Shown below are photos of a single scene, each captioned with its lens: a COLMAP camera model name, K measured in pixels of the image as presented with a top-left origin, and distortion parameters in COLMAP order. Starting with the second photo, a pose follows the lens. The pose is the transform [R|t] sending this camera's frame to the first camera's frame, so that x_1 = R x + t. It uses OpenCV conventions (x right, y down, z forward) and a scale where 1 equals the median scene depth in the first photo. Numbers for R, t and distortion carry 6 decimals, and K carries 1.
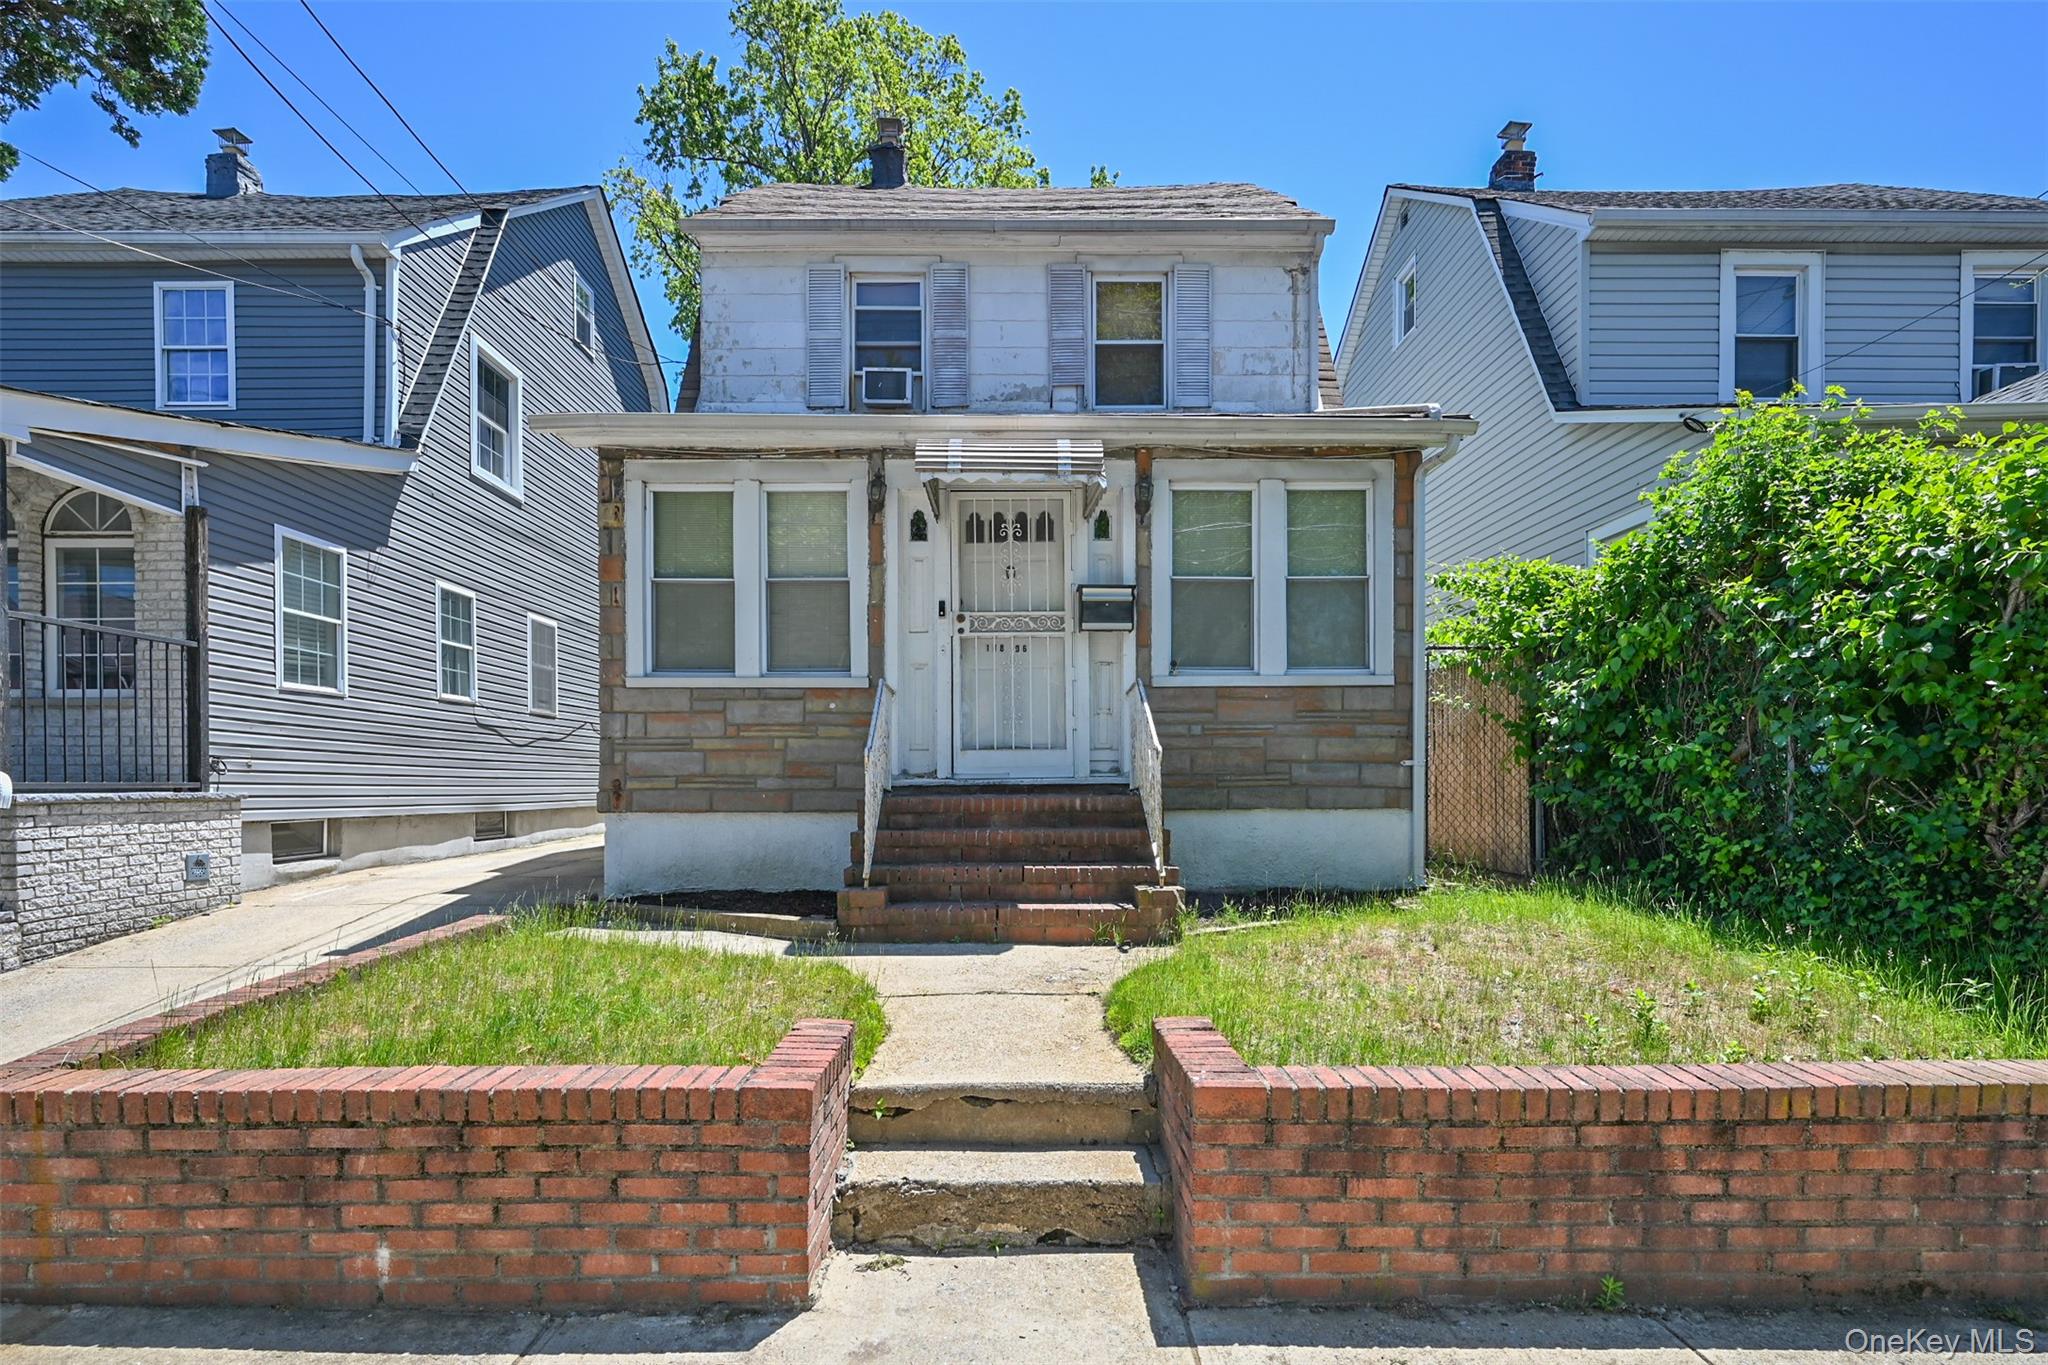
lens RADIAL K [[850.3, 0, 984.9], [0, 850.3, 794.3], [0, 0, 1]] dist [-0.002292, -0.000379]
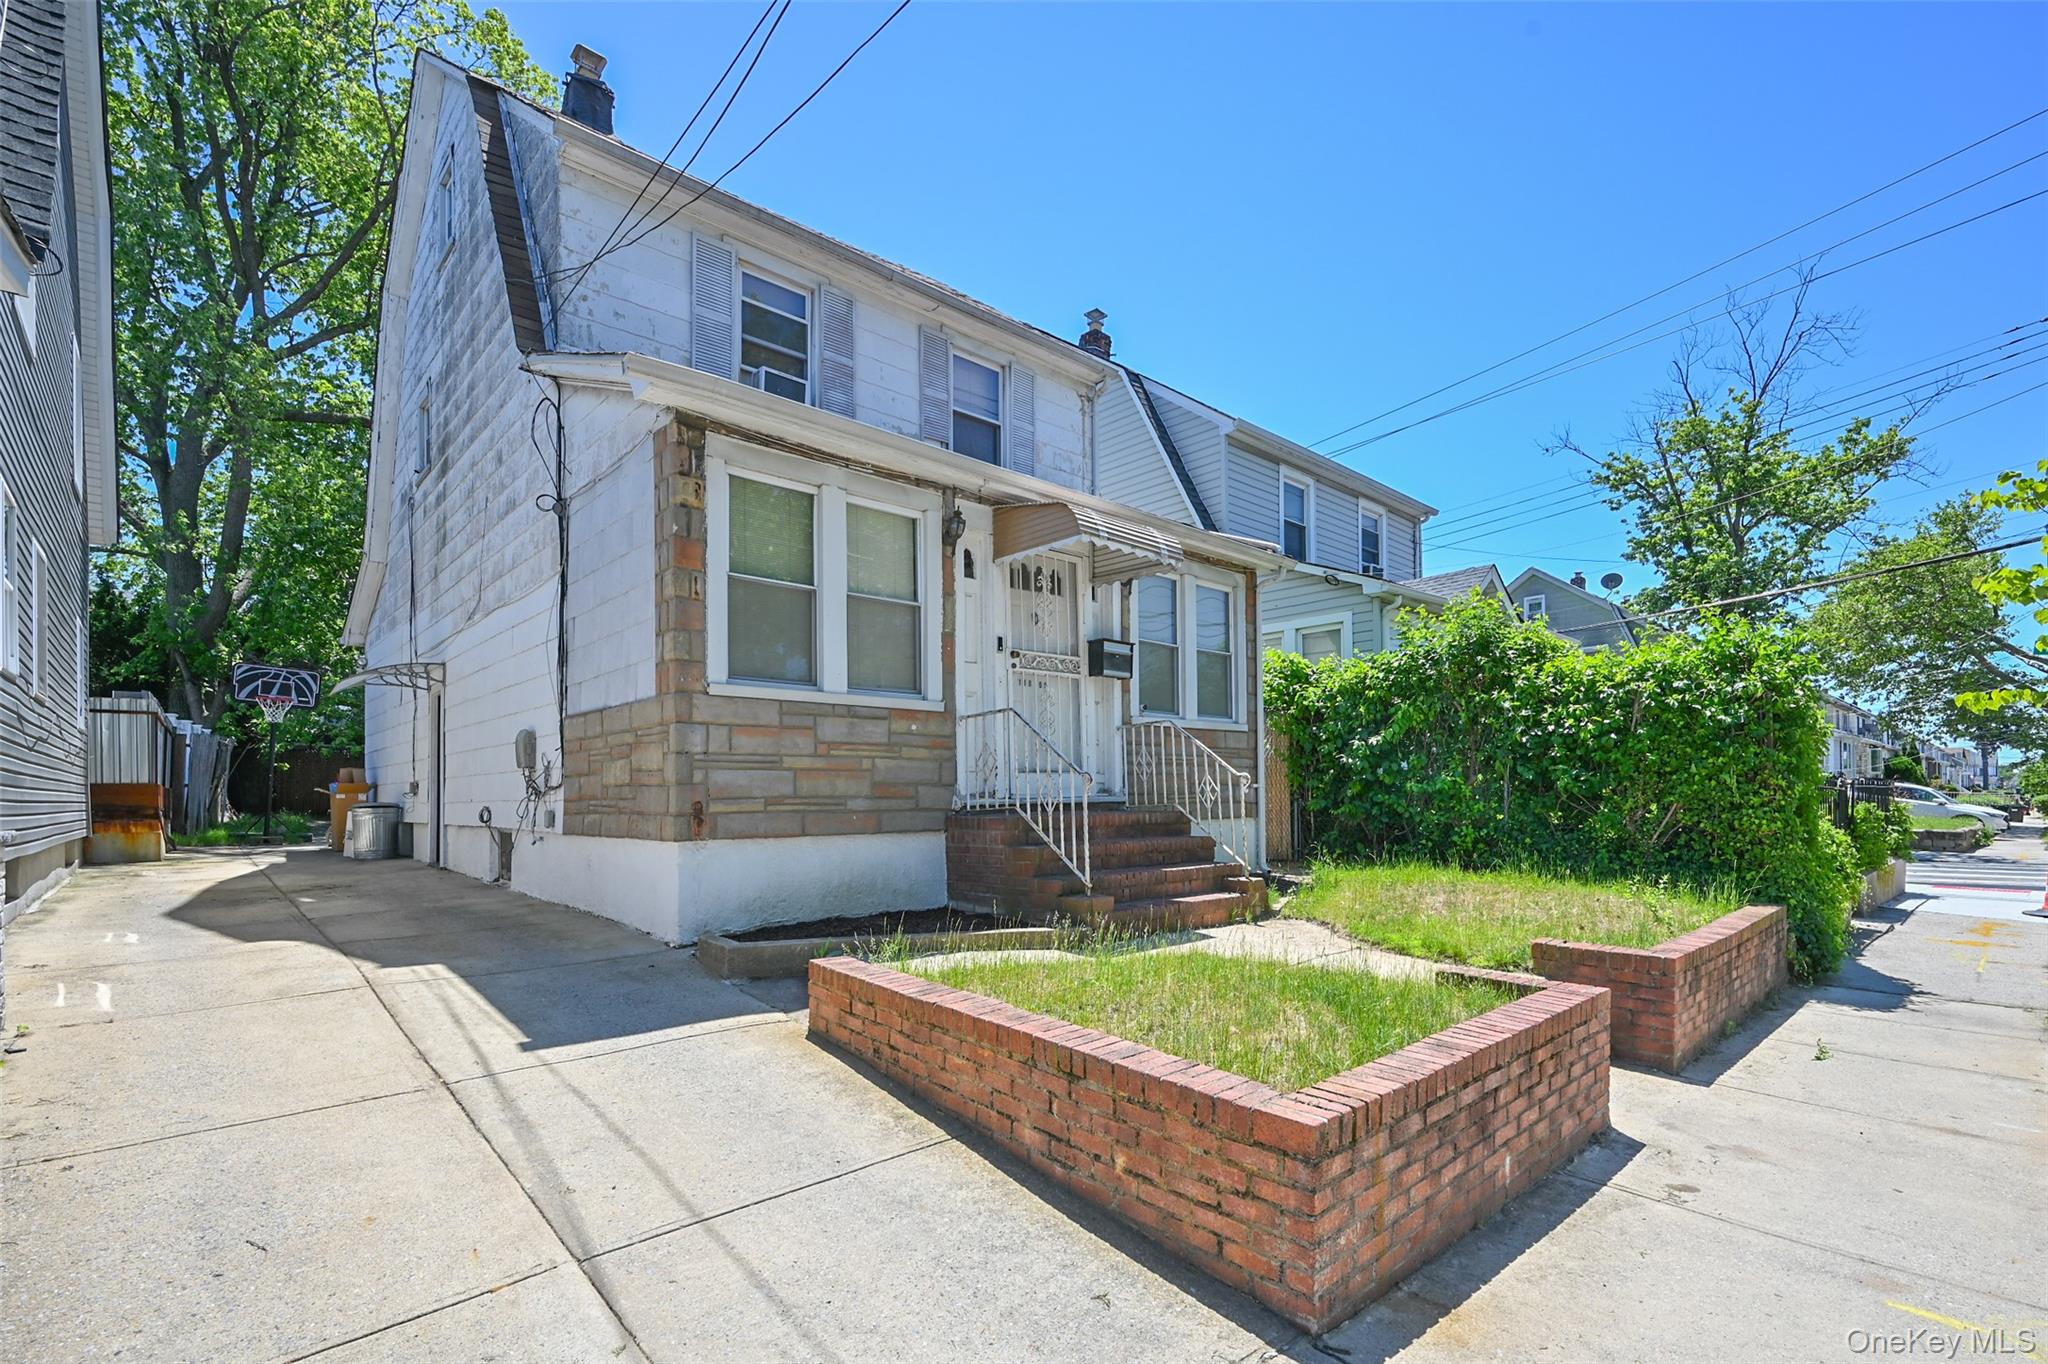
lens RADIAL K [[850.3, 0, 984.9], [0, 850.3, 793.8], [0, 0, 1]] dist [-0.002292, -0.000379]
pose [[0.779051, -0.002267, 0.626957, -0.745448], [0.015885, 0.999744, -0.016123, -0.007182], [-0.626760, 0.022520, 0.778887, 0.158228]]
